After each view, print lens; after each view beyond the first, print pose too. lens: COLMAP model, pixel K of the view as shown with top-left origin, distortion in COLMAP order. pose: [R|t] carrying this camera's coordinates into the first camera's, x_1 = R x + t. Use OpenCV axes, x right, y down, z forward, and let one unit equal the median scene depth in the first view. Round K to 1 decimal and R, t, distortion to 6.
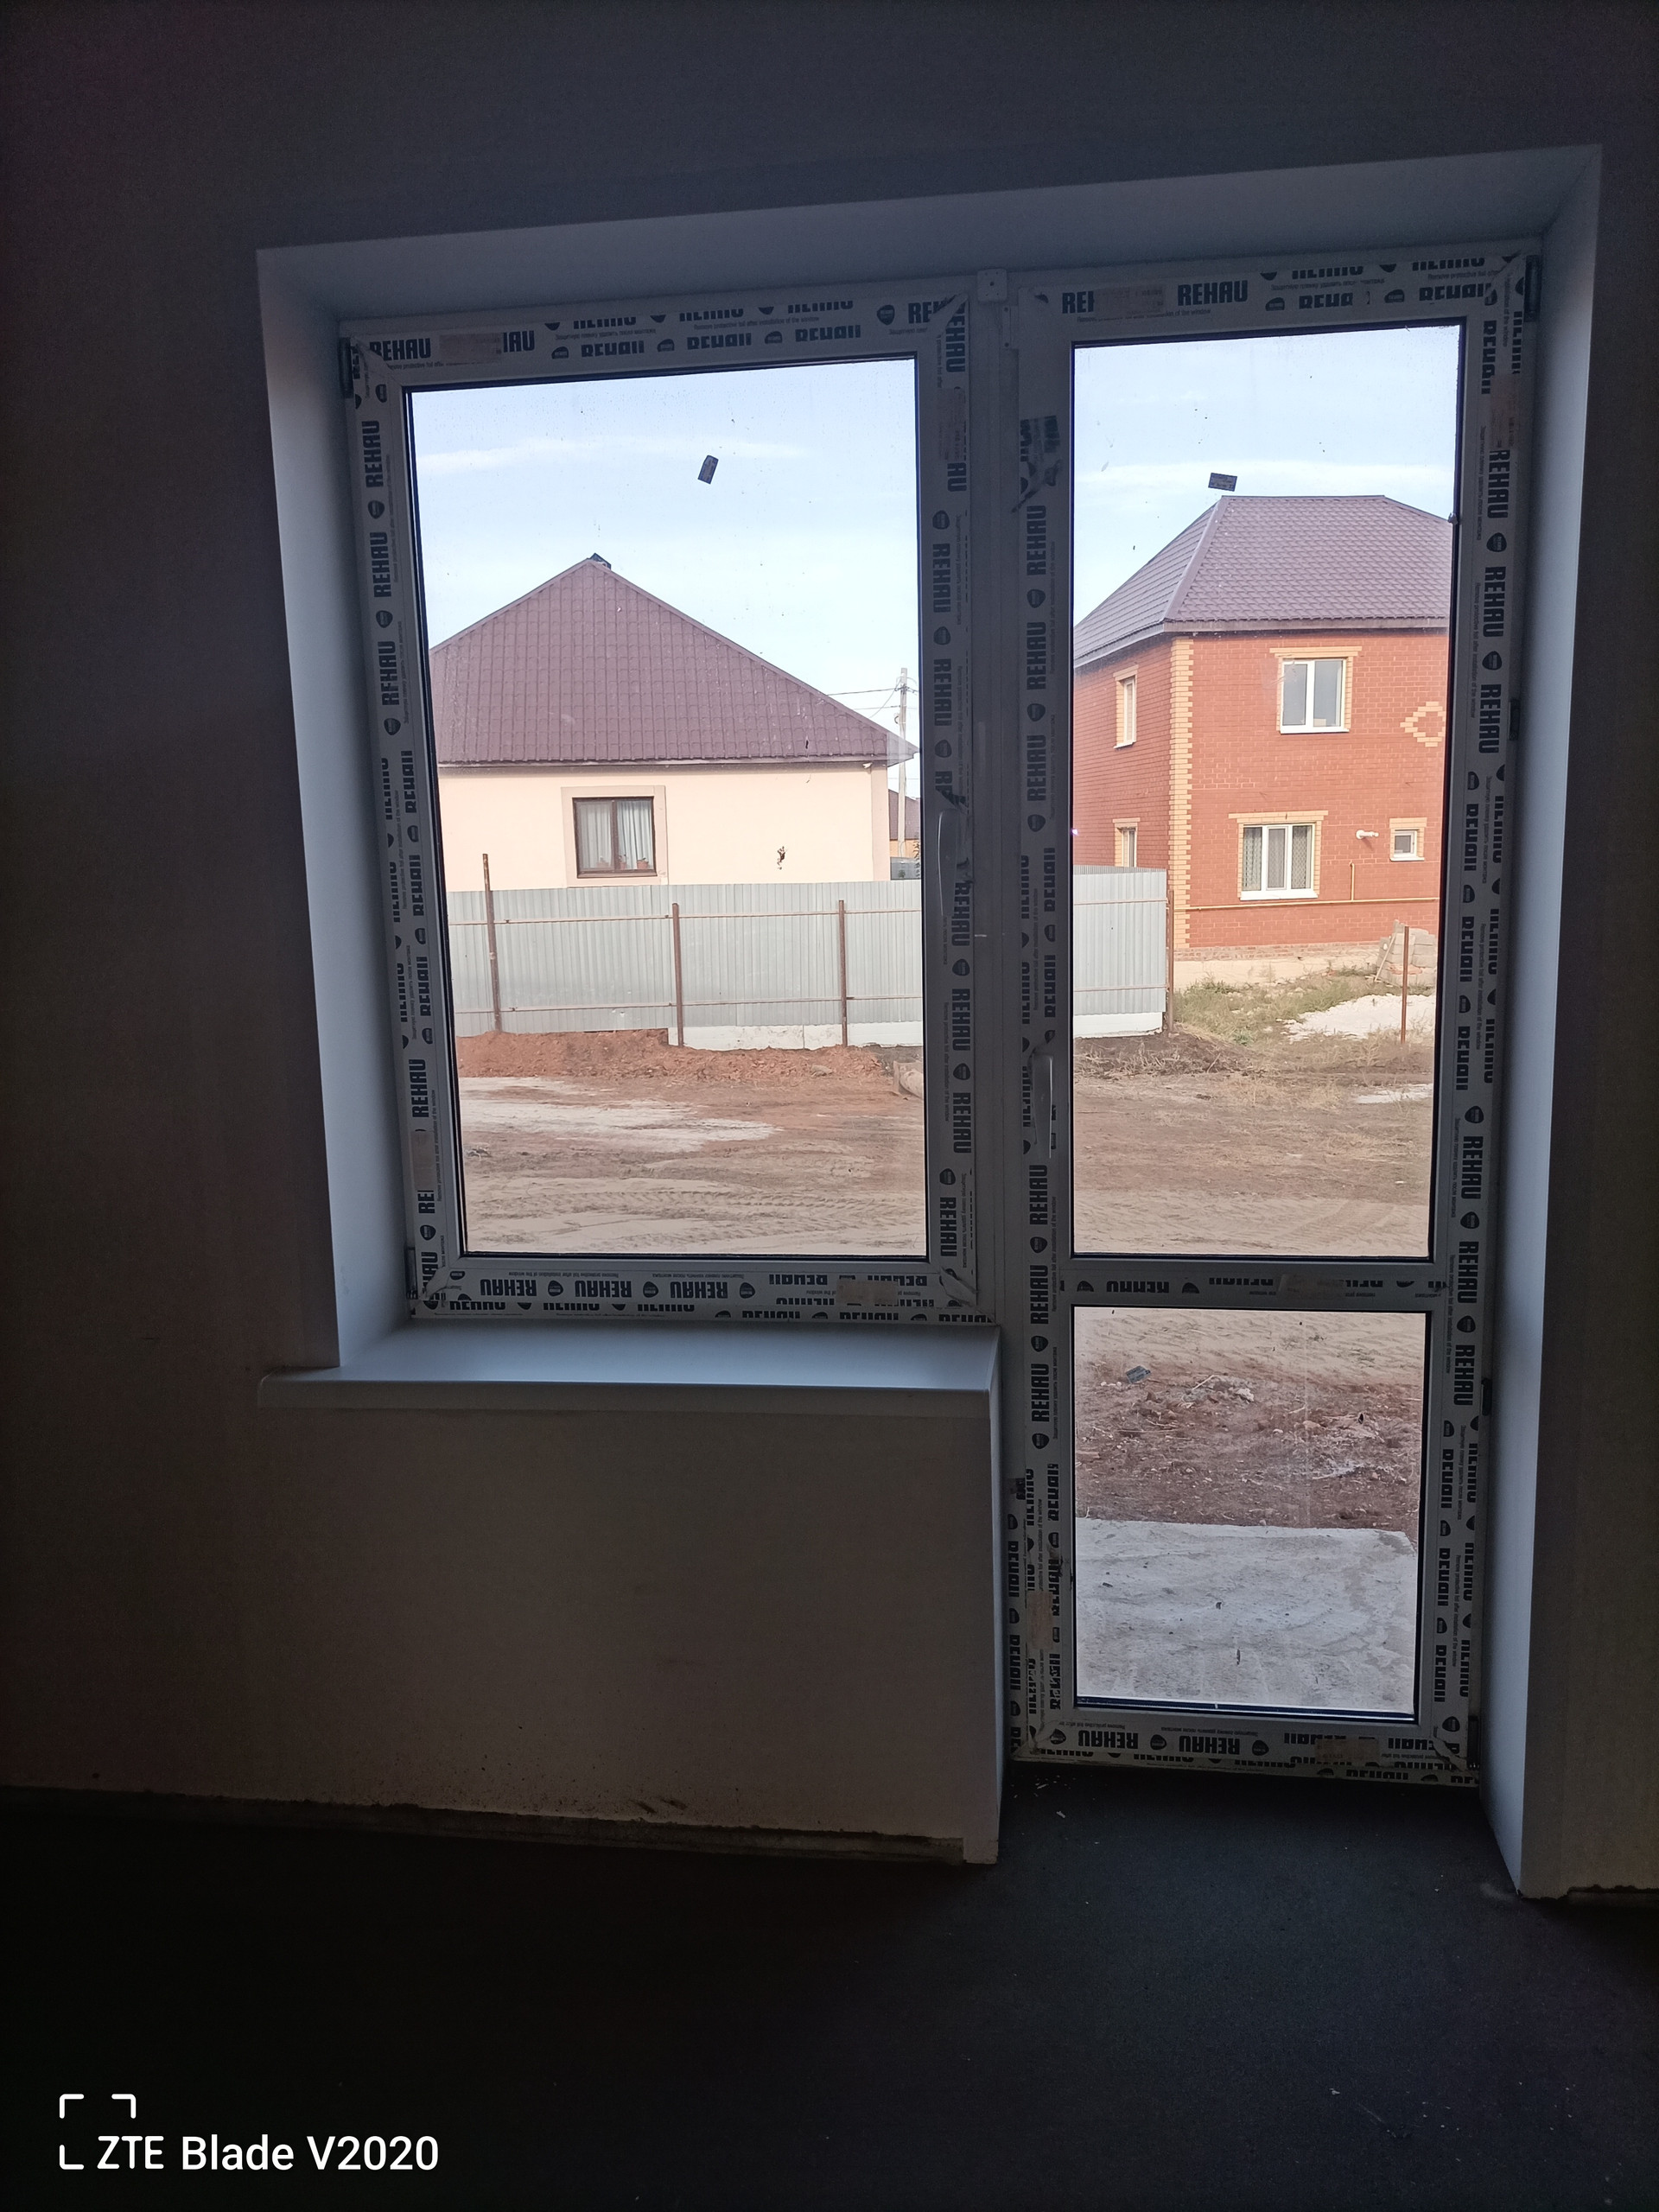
lens RADIAL K [[1616.0, 0, 829.5], [0, 1616.0, 1106.0], [0, 0, 1]] dist [0.094011, -0.146646]
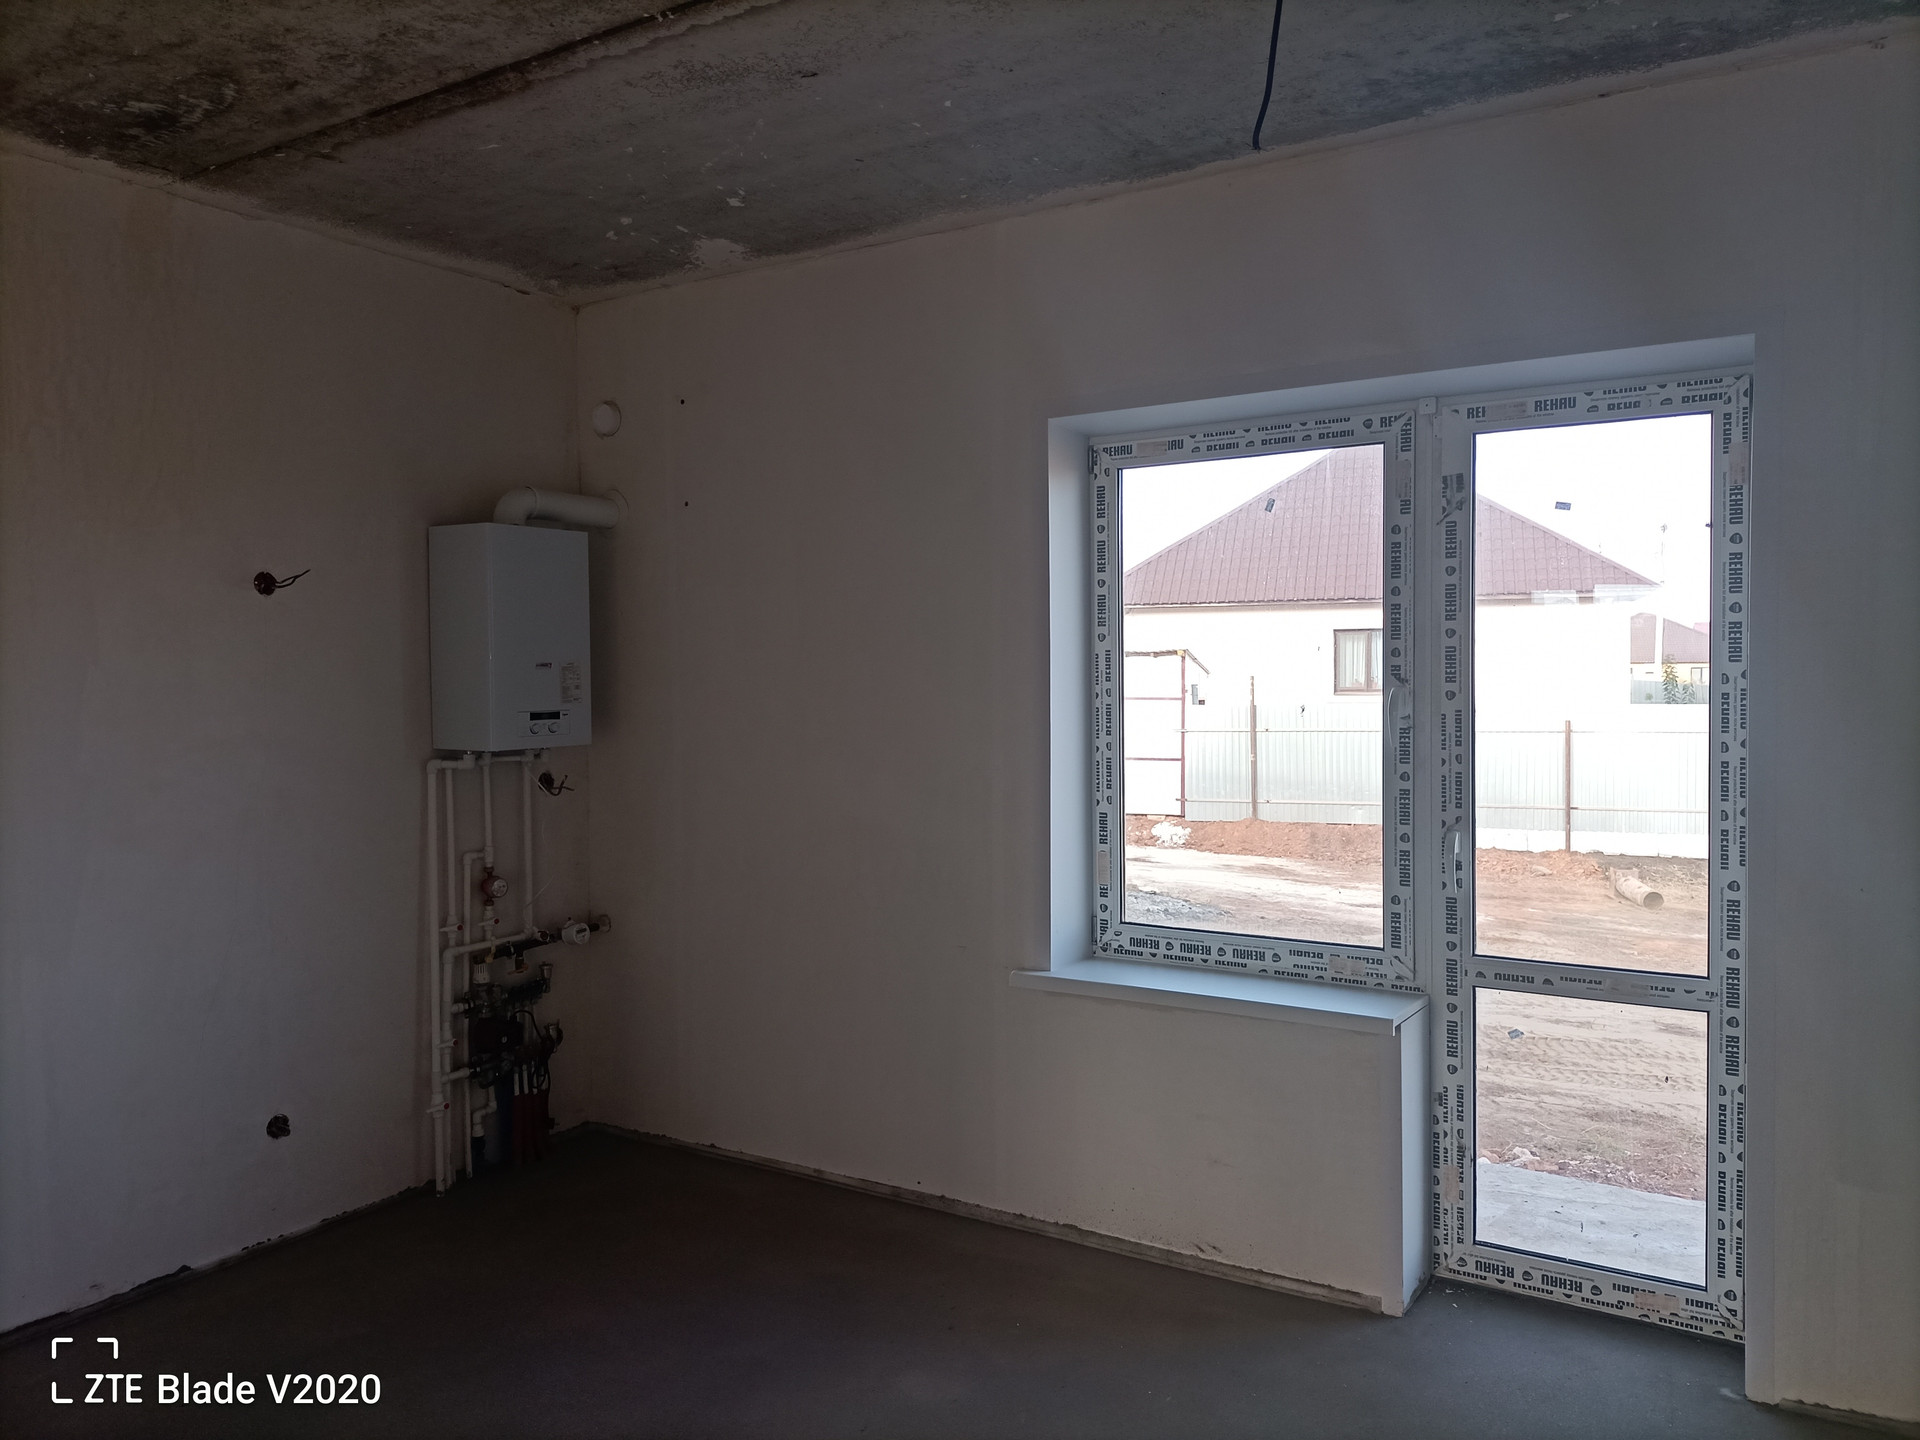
lens RADIAL K [[1400.8, 0, 960.0], [0, 1400.8, 720.0], [0, 0, 1]] dist [0.081775, -0.088664]
pose [[0.910370, 0.030826, -0.412646, 0.255491], [-0.079210, 0.991762, -0.100664, 0.040945], [0.406144, 0.124327, 0.905312, -0.529715]]
